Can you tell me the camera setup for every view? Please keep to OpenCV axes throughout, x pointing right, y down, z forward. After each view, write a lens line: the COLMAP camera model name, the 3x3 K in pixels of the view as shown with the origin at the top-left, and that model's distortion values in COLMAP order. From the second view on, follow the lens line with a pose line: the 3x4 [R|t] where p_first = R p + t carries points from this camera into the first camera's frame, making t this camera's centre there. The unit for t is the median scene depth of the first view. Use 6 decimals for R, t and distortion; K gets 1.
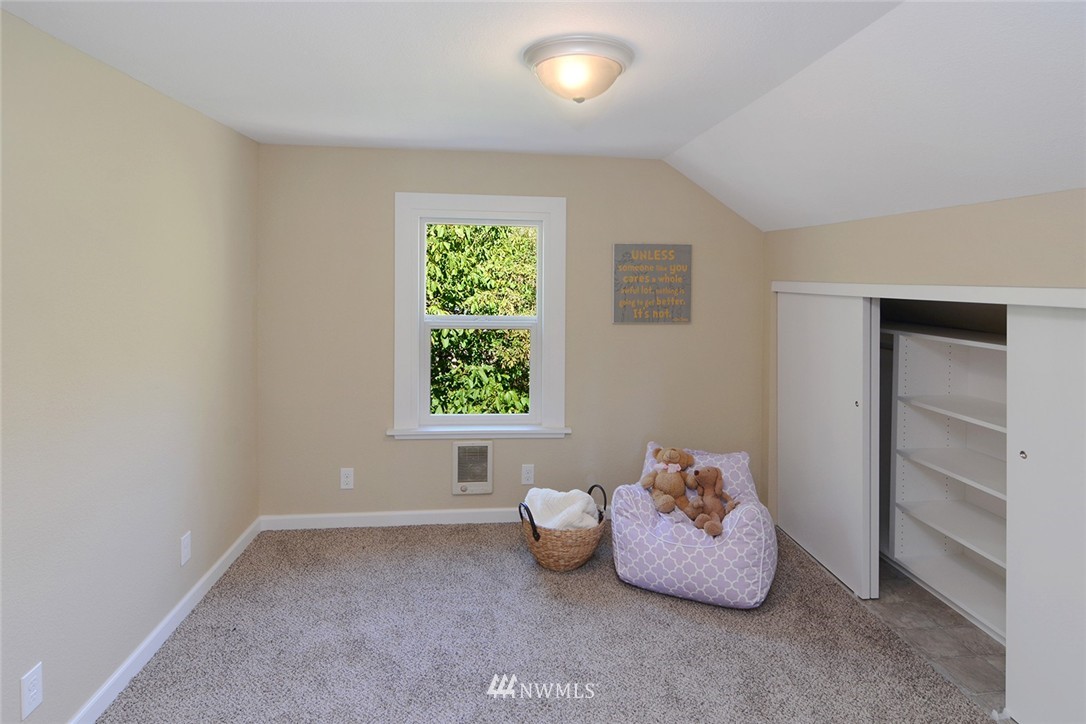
lens RADIAL K [[538.1, 0, 540.5], [0, 538.1, 334.5], [0, 0, 1]] dist [-0.016438, -0.000873]
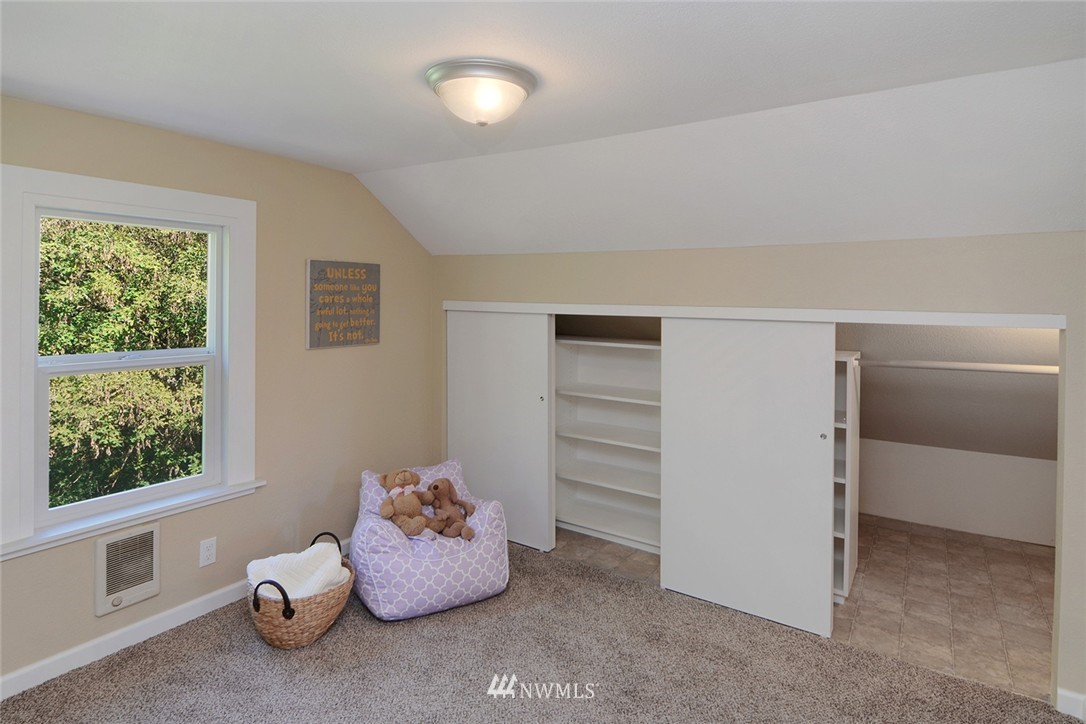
lens RADIAL K [[544.1, 0, 543.2], [0, 544.1, 341.6], [0, 0, 1]] dist [-0.031194, -0.000636]
pose [[0.648537, -0.061315, 0.758709, -0.320758], [0.072576, 0.997190, 0.018551, -0.023816], [-0.757715, 0.043033, 0.651165, 0.140201]]
